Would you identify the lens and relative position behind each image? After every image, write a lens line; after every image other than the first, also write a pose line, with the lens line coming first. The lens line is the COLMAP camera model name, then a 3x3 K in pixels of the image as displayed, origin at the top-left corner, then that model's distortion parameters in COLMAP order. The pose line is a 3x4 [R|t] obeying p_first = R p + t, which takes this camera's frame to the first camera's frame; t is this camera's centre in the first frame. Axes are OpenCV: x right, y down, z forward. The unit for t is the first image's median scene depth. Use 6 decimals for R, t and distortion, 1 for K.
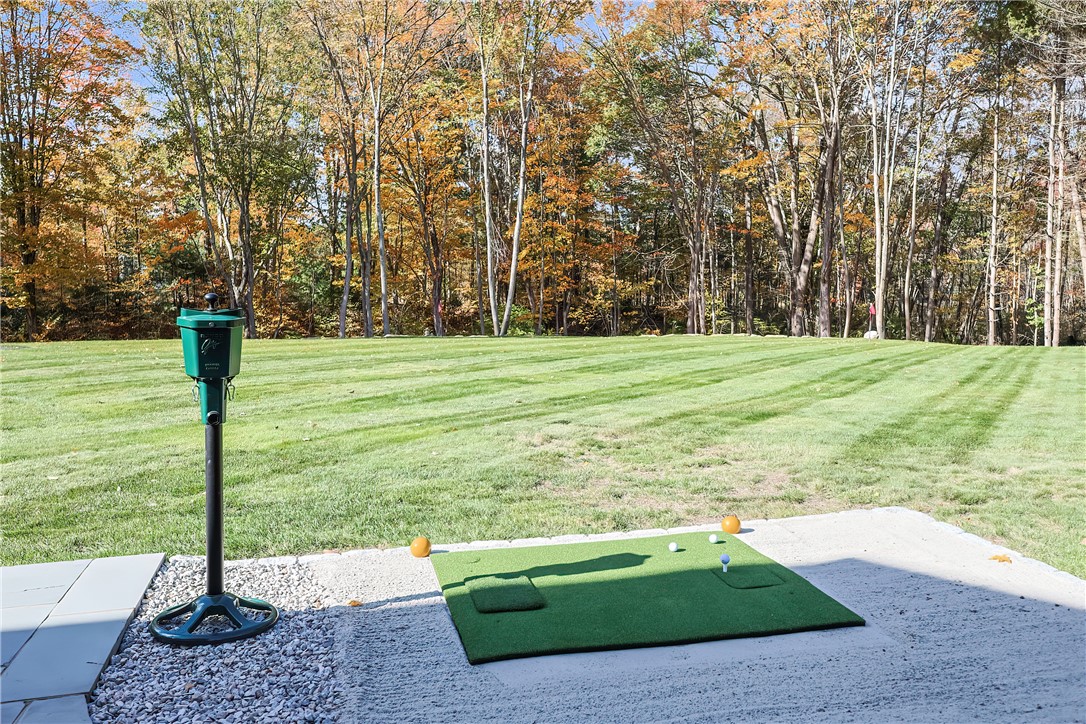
lens RADIAL K [[878.6, 0, 542.7], [0, 878.6, 361.7], [0, 0, 1]] dist [0.001276, 0.000493]
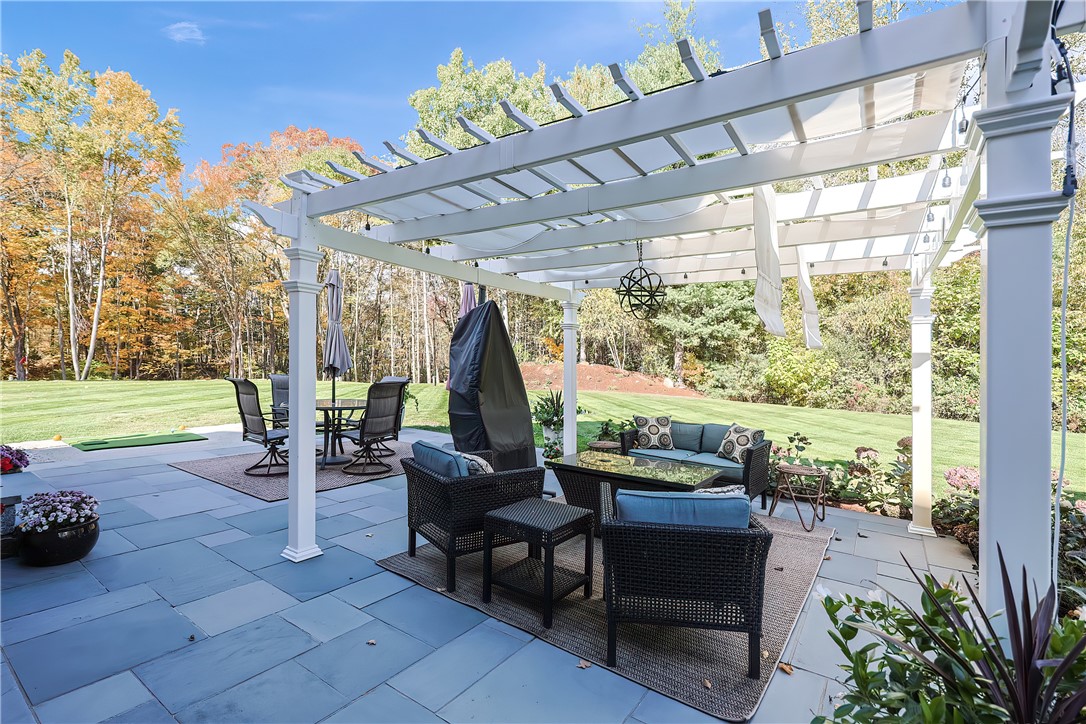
lens RADIAL K [[492.8, 0, 542.0], [0, 492.8, 373.9], [0, 0, 1]] dist [-0.003315, -0.000614]
pose [[0.759452, 0.005924, 0.650536, 0.002765], [0.023639, 0.999047, -0.036694, 0.006963], [-0.650134, 0.043245, 0.758588, -0.119022]]
